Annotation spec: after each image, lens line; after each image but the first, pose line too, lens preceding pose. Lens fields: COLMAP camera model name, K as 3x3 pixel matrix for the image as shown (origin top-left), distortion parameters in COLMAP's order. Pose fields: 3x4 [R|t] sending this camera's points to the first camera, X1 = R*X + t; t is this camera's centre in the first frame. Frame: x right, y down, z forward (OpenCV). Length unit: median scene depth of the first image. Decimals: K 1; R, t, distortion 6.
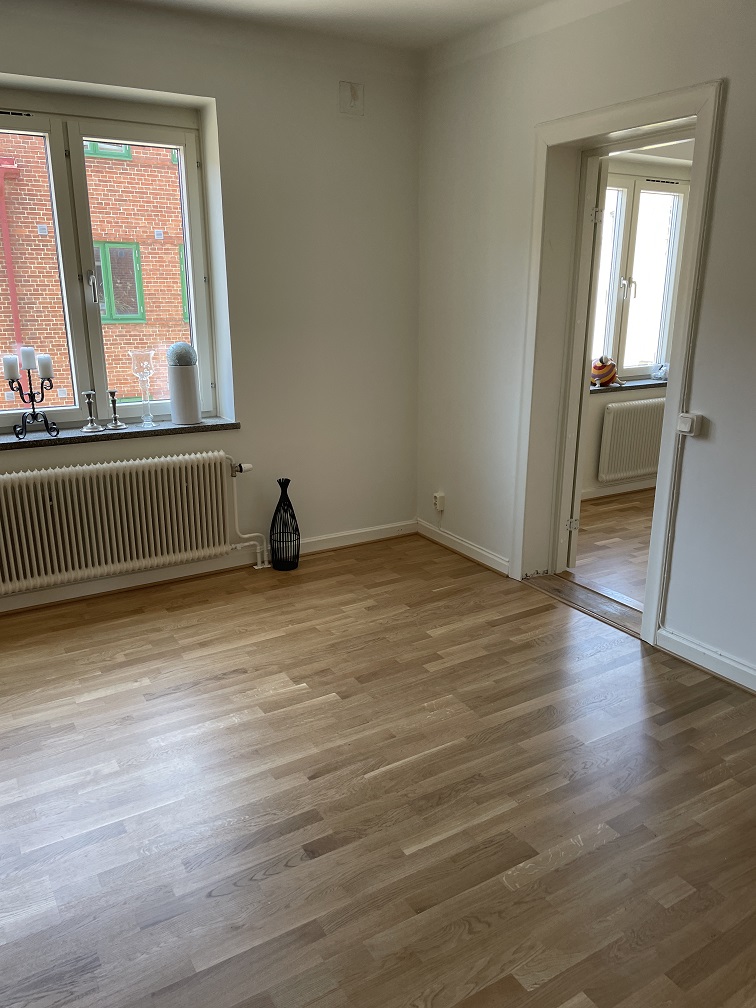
lens RADIAL K [[752.6, 0, 380.6], [0, 752.6, 504.7], [0, 0, 1]] dist [0.084212, -0.113526]
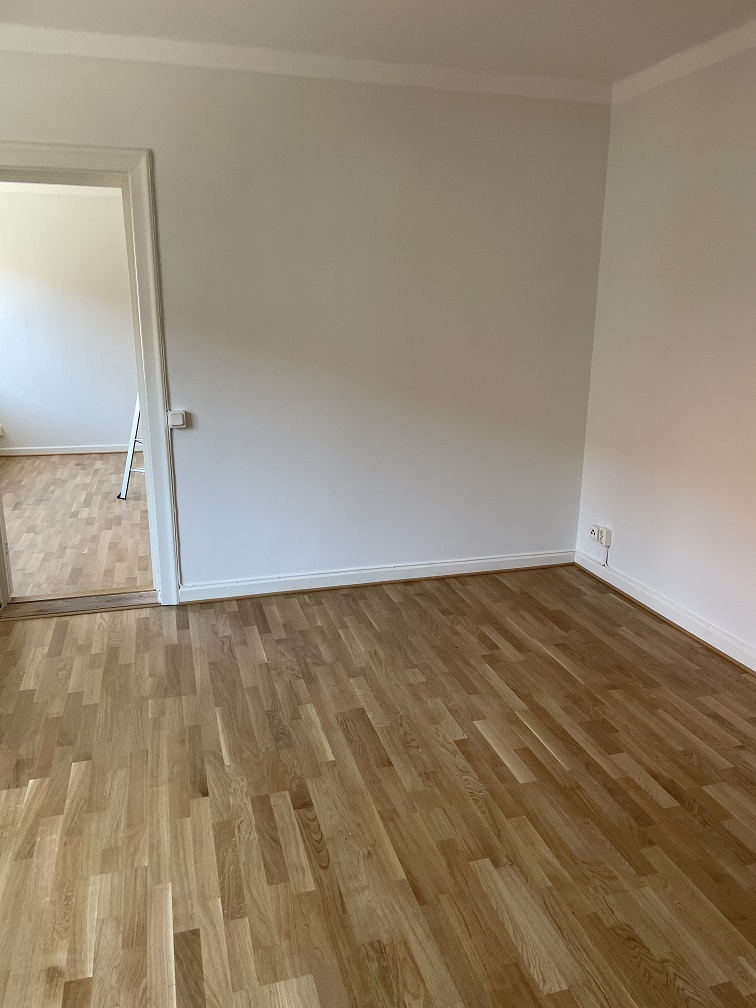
lens RADIAL K [[752.6, 0, 380.6], [0, 752.6, 504.7], [0, 0, 1]] dist [0.084212, -0.113526]
pose [[0.270557, -0.242425, 0.931681, -0.798723], [0.261848, 0.949820, 0.171105, -0.109085], [-0.926410, 0.197665, 0.320459, 0.346104]]
